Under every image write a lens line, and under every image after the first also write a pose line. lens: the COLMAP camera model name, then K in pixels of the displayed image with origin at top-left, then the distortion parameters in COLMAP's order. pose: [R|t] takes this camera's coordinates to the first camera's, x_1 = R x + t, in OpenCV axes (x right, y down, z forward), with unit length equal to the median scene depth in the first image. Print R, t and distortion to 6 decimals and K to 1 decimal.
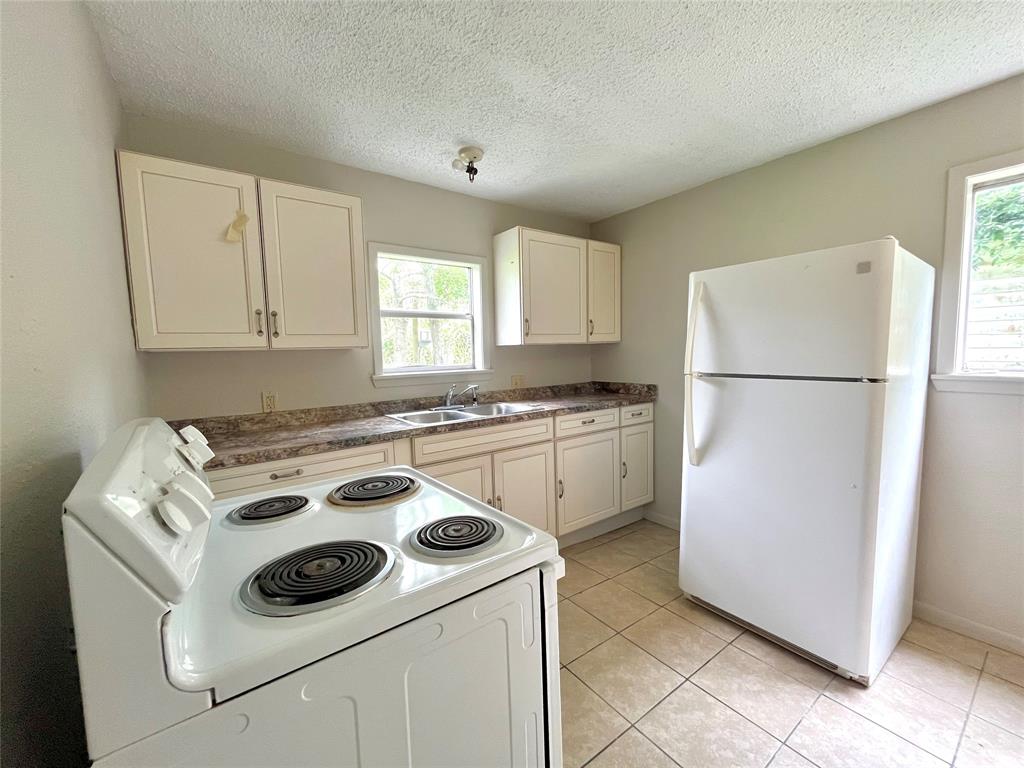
lens RADIAL K [[412.9, 0, 511.3], [0, 412.9, 386.6], [0, 0, 1]] dist [-0.003918, 0.000644]
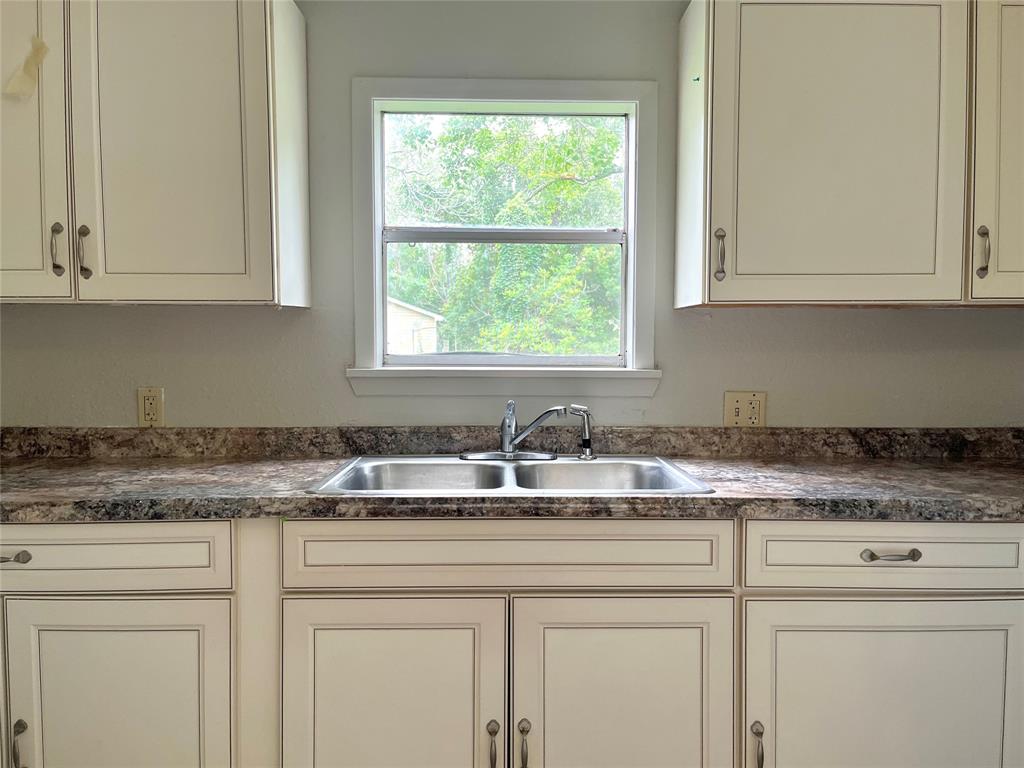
lens RADIAL K [[775.5, 0, 518.8], [0, 775.5, 379.8], [0, 0, 1]] dist [0.053269, -0.059044]
pose [[0.818492, 0.053912, -0.571983, 0.329537], [-0.073679, 0.997216, -0.011440, -0.019239], [0.569774, 0.051506, 0.820186, 0.422896]]
